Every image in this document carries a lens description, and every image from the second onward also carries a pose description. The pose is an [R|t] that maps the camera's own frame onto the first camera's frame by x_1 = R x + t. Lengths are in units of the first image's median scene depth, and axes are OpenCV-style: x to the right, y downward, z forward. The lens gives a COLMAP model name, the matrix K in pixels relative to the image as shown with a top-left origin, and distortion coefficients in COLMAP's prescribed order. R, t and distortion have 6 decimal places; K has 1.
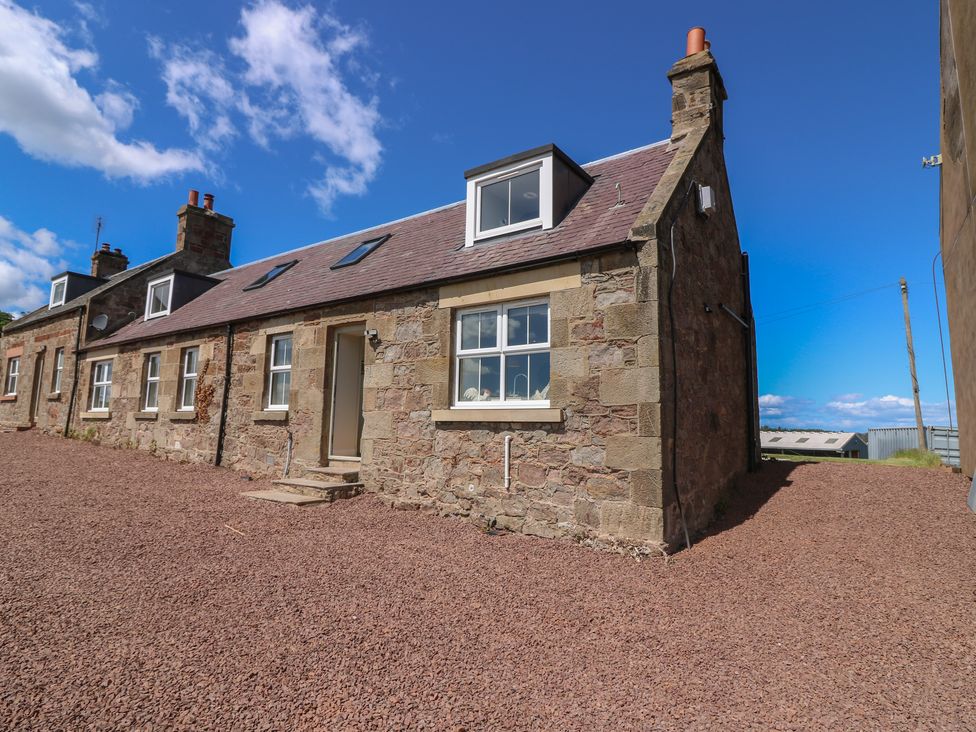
lens RADIAL K [[520.2, 0, 486.0], [0, 520.2, 360.4], [0, 0, 1]] dist [0.000105, -0.009538]
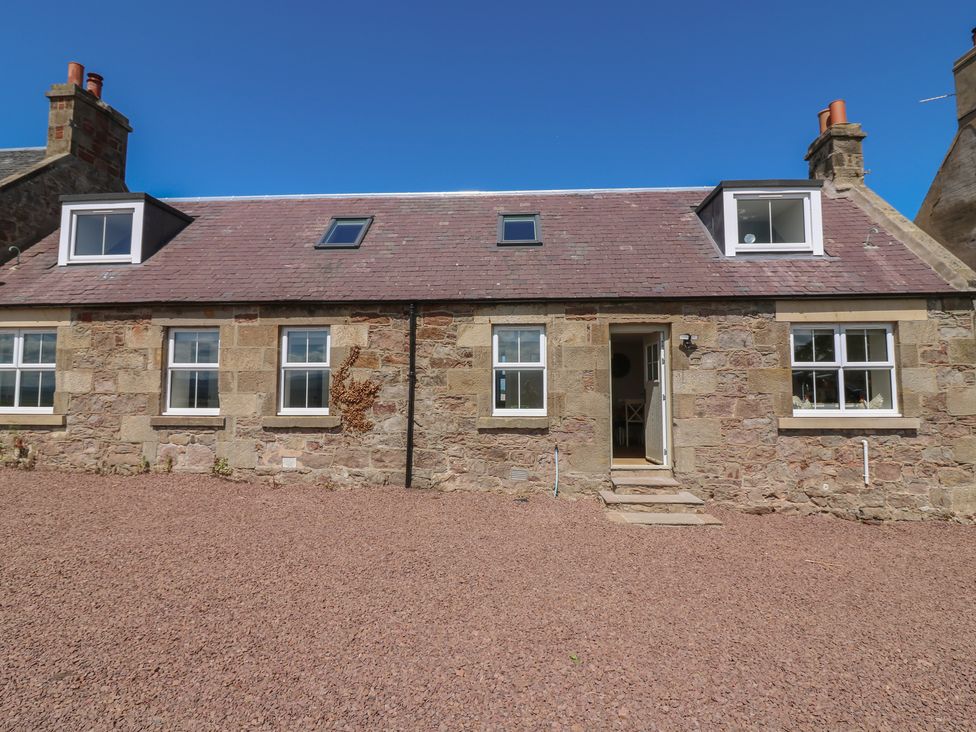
lens RADIAL K [[520.2, 0, 484.5], [0, 520.2, 361.6], [0, 0, 1]] dist [0.000105, -0.009538]
pose [[0.852794, 0.015116, 0.522029, -1.093007], [-0.052009, 0.997070, 0.056093, -0.044999], [-0.519652, -0.074986, 0.851081, 0.386373]]
